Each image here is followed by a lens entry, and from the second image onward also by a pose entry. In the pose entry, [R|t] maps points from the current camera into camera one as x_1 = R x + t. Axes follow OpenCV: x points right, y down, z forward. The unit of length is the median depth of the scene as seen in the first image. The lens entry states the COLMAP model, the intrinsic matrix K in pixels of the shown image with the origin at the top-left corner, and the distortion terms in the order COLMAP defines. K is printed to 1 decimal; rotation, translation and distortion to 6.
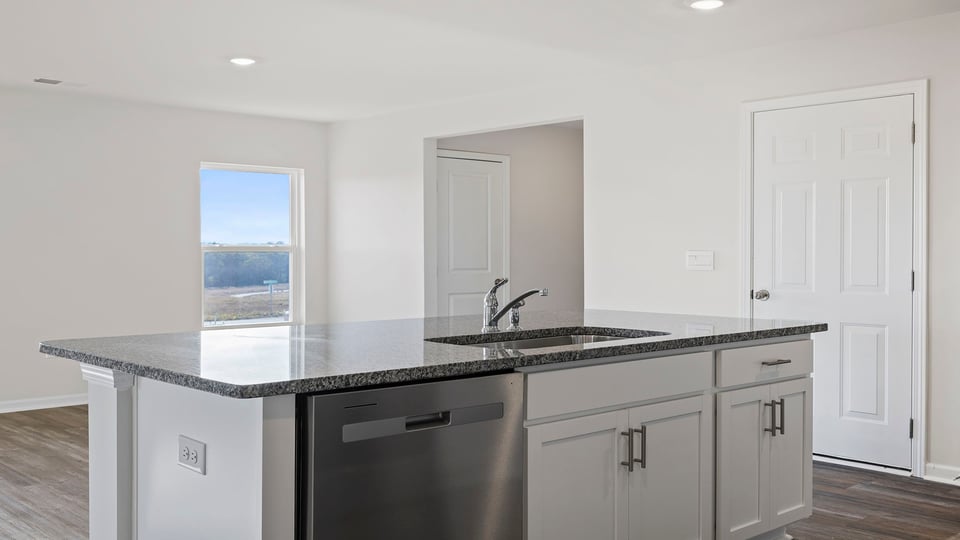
lens RADIAL K [[959.7, 0, 469.6], [0, 959.7, 264.4], [0, 0, 1]] dist [-0.009308, 0.002725]
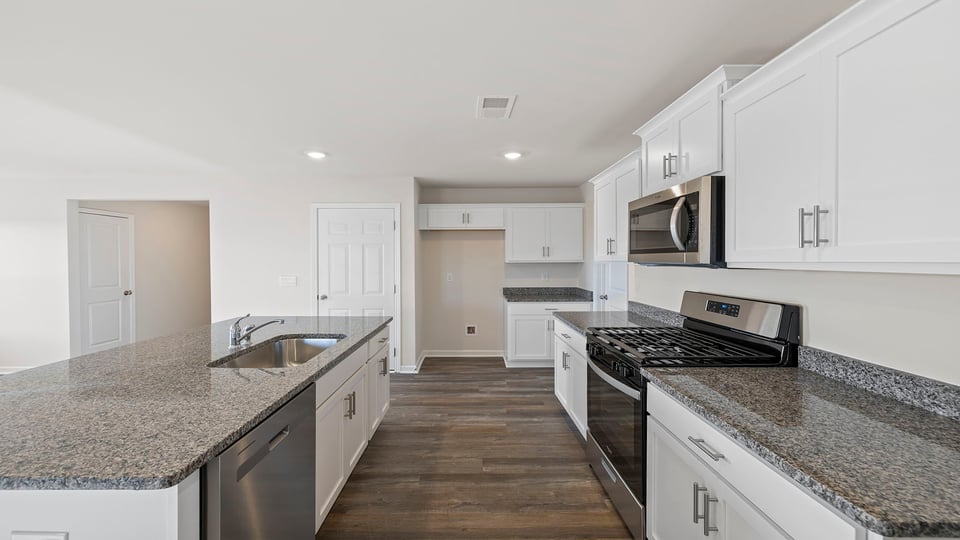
lens RADIAL K [[410.0, 0, 473.4], [0, 410.0, 265.4], [0, 0, 1]] dist [-0.000656, -0.000069]
pose [[0.670491, -0.014646, 0.741774, -0.126359], [0.009905, 0.999893, 0.010789, -0.041188], [-0.741852, 0.000113, 0.670564, 0.158811]]
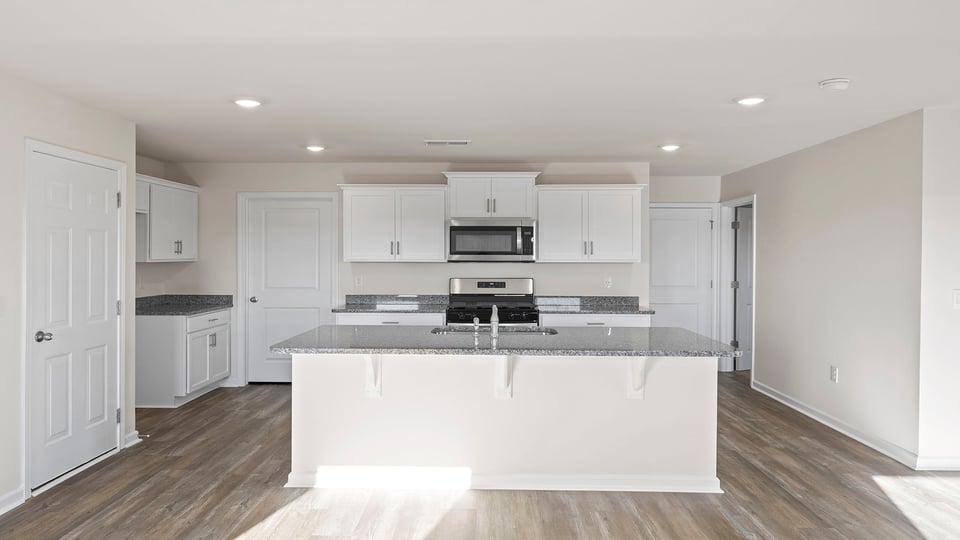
lens RADIAL K [[694.0, 0, 465.0], [0, 694.0, 266.7], [0, 0, 1]] dist [-0.003171, -0.002110]
pose [[-0.720391, -0.015629, 0.693392, -0.489244], [0.001153, 0.999718, 0.023732, -0.054786], [-0.693567, 0.017896, -0.720170, 1.152643]]
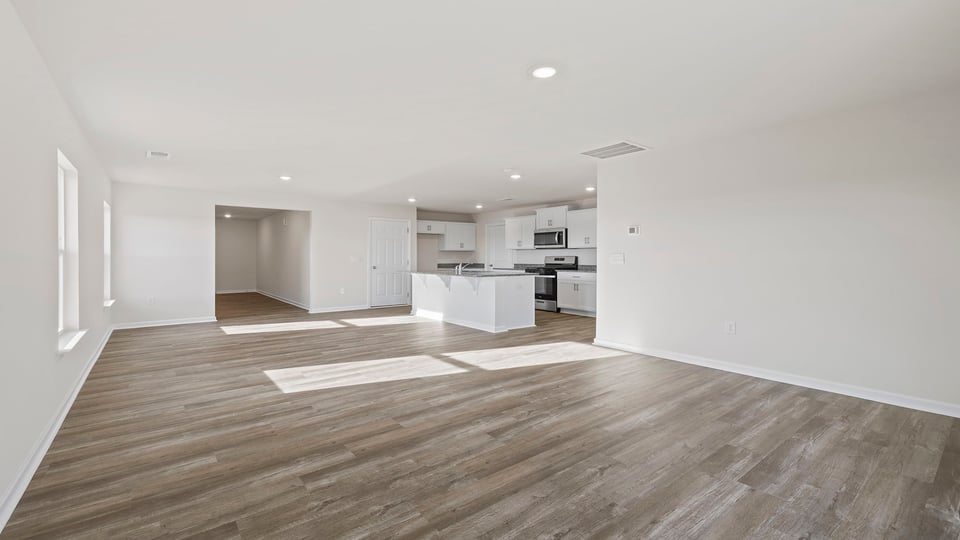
lens RADIAL K [[410.0, 0, 473.4], [0, 410.0, 265.4], [0, 0, 1]] dist [-0.000656, -0.000069]
pose [[0.077705, -0.021010, 0.996755, -1.249665], [0.010803, 0.999737, 0.020230, -0.005789], [-0.996918, 0.009196, 0.077912, 0.447859]]
